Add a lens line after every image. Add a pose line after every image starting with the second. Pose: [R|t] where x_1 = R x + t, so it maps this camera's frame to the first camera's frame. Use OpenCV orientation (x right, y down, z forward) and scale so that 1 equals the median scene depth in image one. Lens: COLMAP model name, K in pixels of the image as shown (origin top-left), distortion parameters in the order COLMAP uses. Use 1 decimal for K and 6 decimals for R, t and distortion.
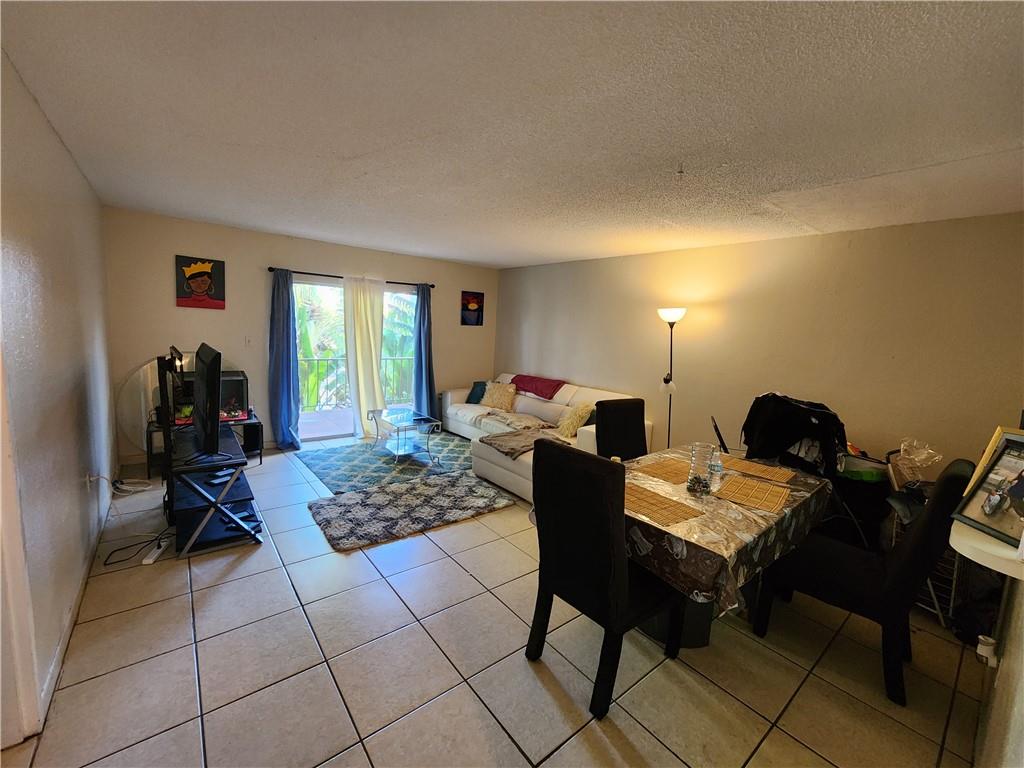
lens RADIAL K [[419.6, 0, 512.0], [0, 419.6, 384.0], [0, 0, 1]] dist [-0.000478, -0.000332]
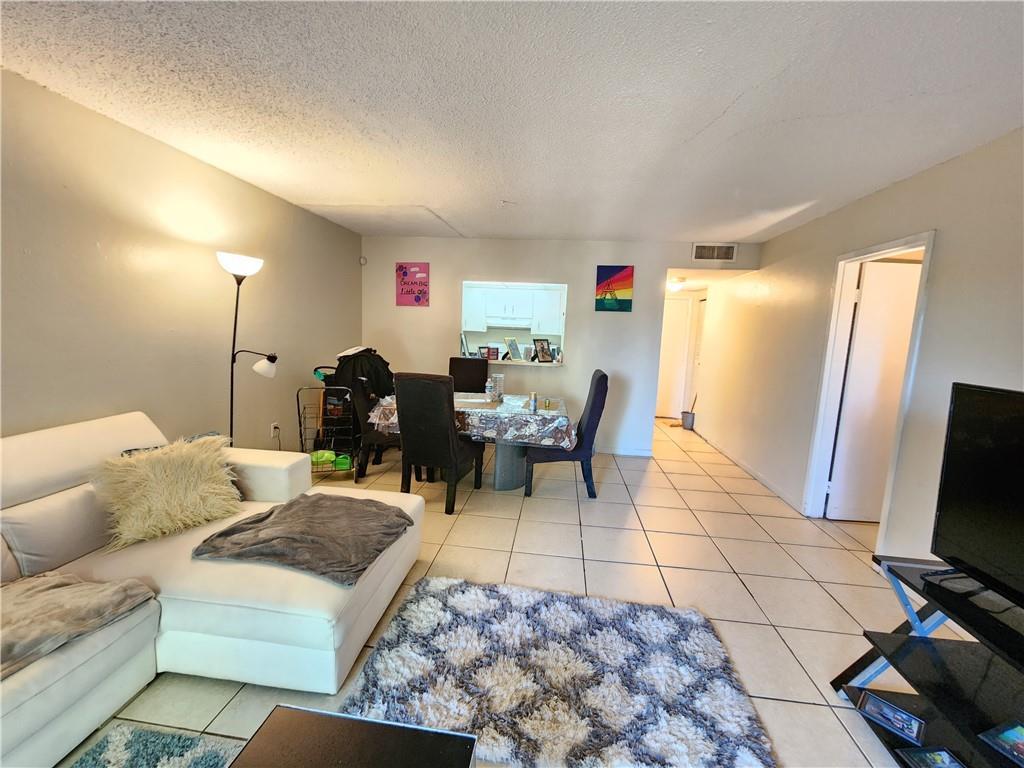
lens RADIAL K [[419.6, 0, 512.0], [0, 419.6, 384.0], [0, 0, 1]] dist [-0.000478, -0.000332]
pose [[-0.687877, -0.182010, 0.702636, -0.438043], [0.020129, 0.962893, 0.269133, -0.152763], [-0.725548, 0.199274, -0.658688, 1.164929]]
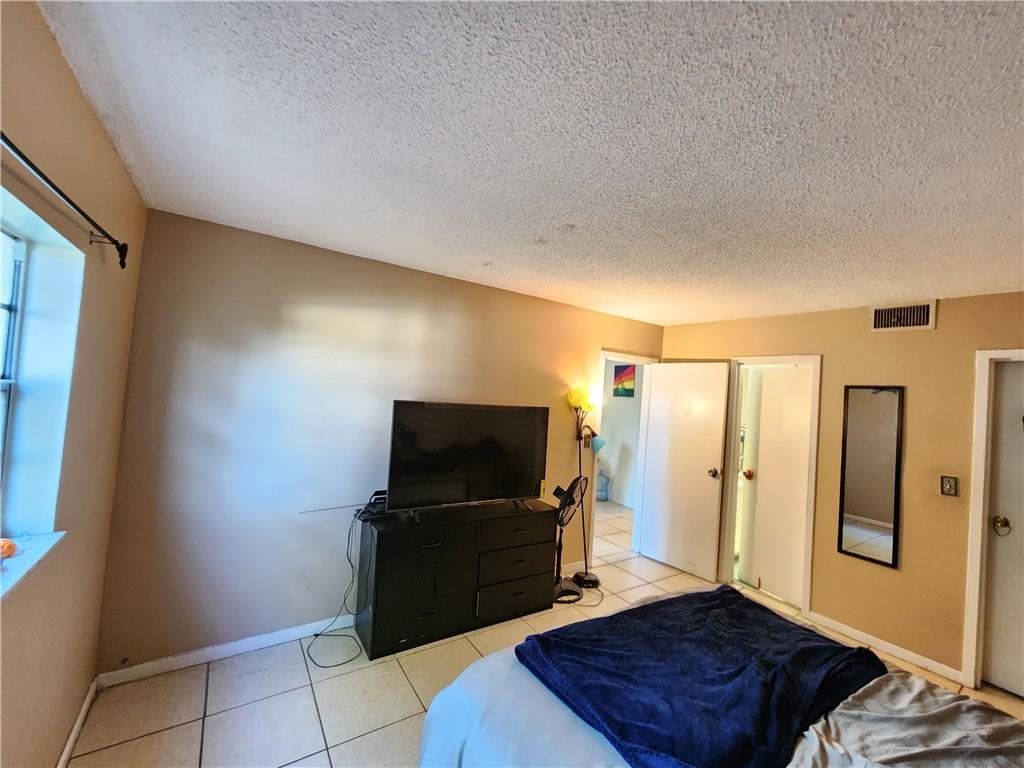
lens RADIAL K [[419.6, 0, 512.0], [0, 419.6, 384.0], [0, 0, 1]] dist [-0.000478, -0.000332]
pose [[0.092703, -0.033054, 0.995145, -0.957866], [0.067172, 0.997380, 0.026871, -0.151028], [-0.993425, 0.064354, 0.094681, 0.772300]]
